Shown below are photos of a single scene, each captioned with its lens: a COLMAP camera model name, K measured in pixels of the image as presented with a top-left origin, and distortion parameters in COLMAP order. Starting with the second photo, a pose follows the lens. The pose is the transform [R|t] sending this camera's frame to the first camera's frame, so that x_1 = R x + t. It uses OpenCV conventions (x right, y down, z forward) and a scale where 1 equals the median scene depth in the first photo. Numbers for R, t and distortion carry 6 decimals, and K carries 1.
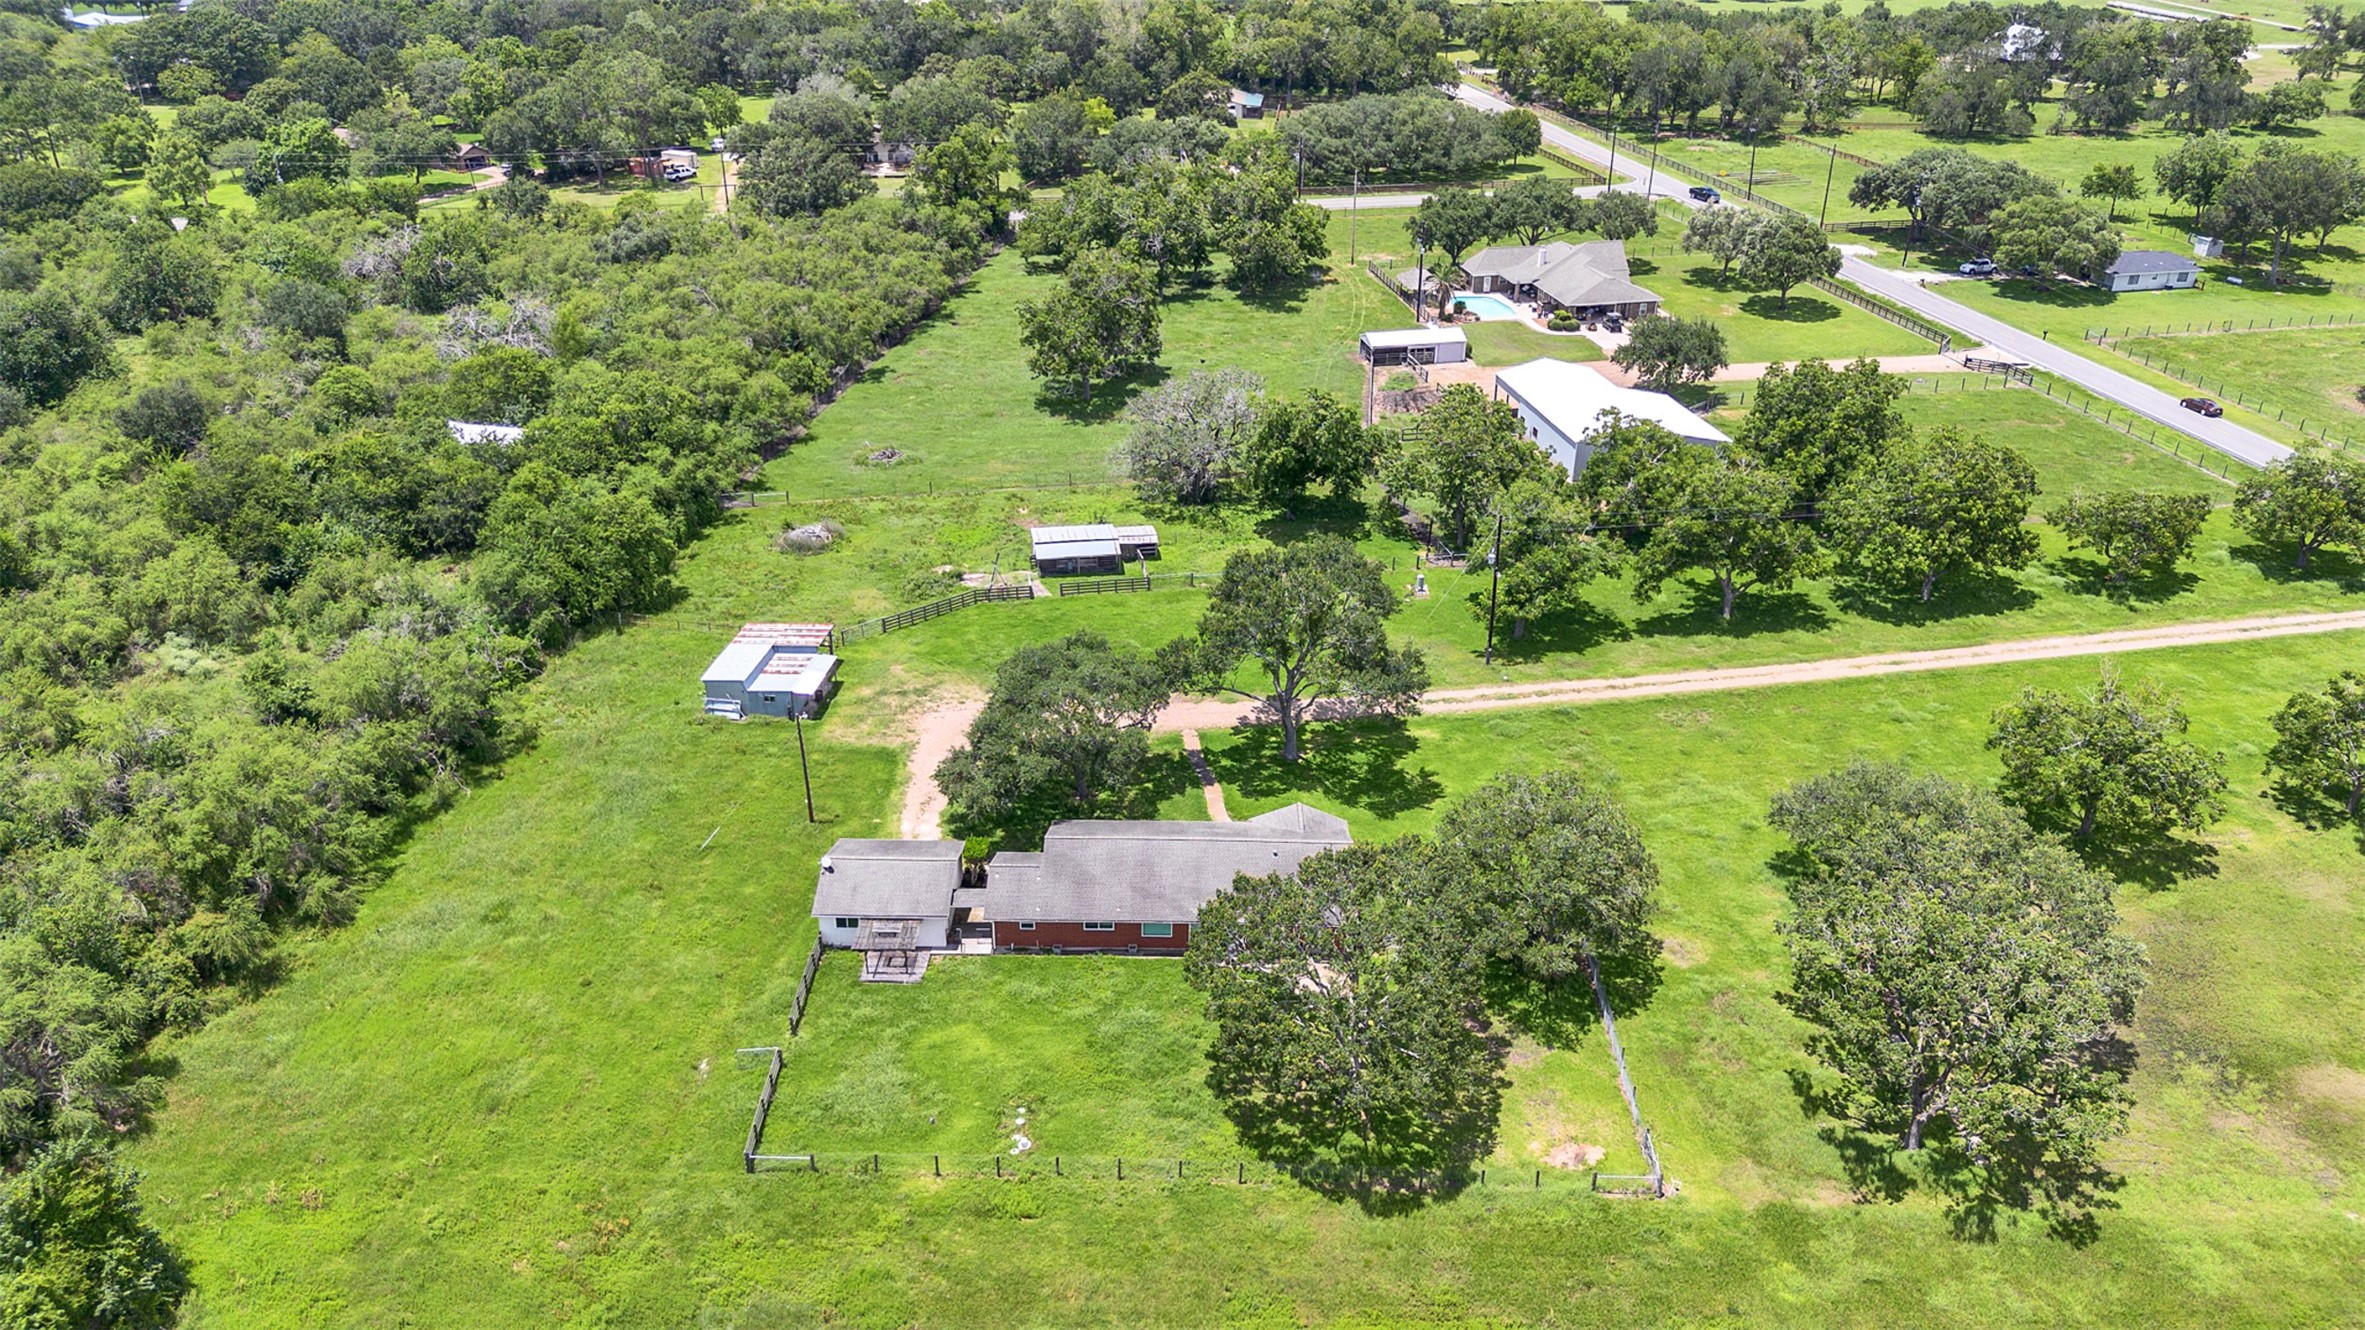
lens RADIAL K [[1642.7, 0, 1180.0], [0, 1642.7, 705.1], [0, 0, 1]] dist [0.020059, -0.005290]
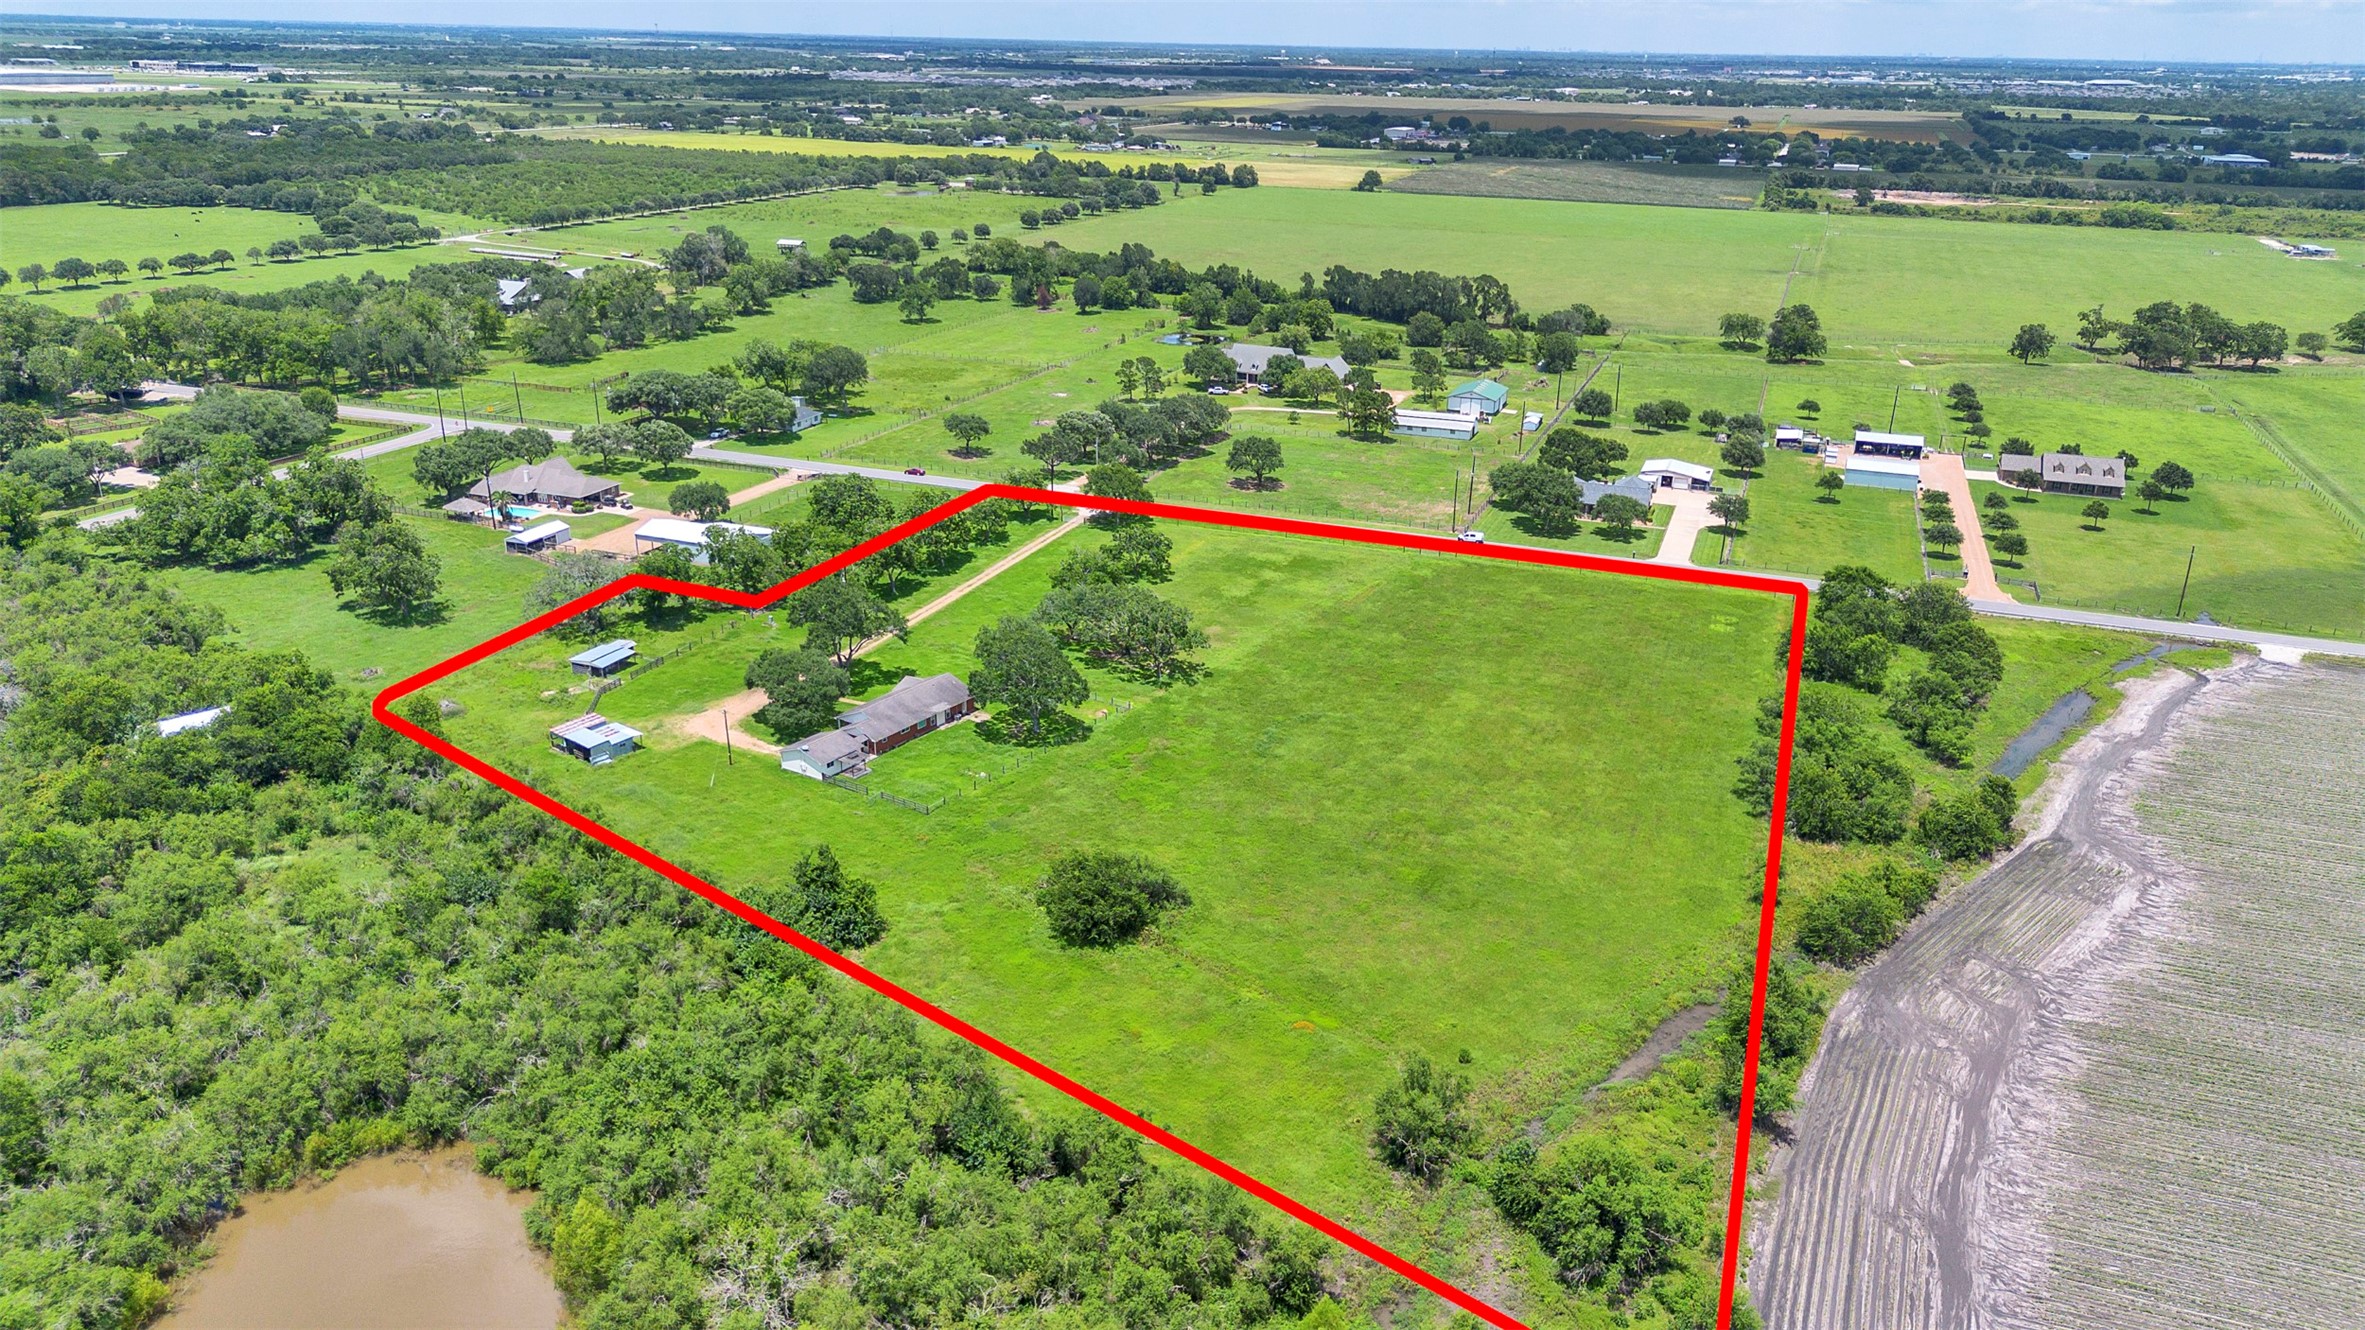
lens RADIAL K [[1667.1, 0, 1182.5], [0, 1667.1, 665.0], [0, 0, 1]] dist [0.073207, -0.078491]
pose [[0.527695, -0.292544, 0.797468, -0.761672], [0.395701, 0.915396, 0.073964, 0.012212], [-0.751637, 0.276529, 0.598810, -0.342265]]
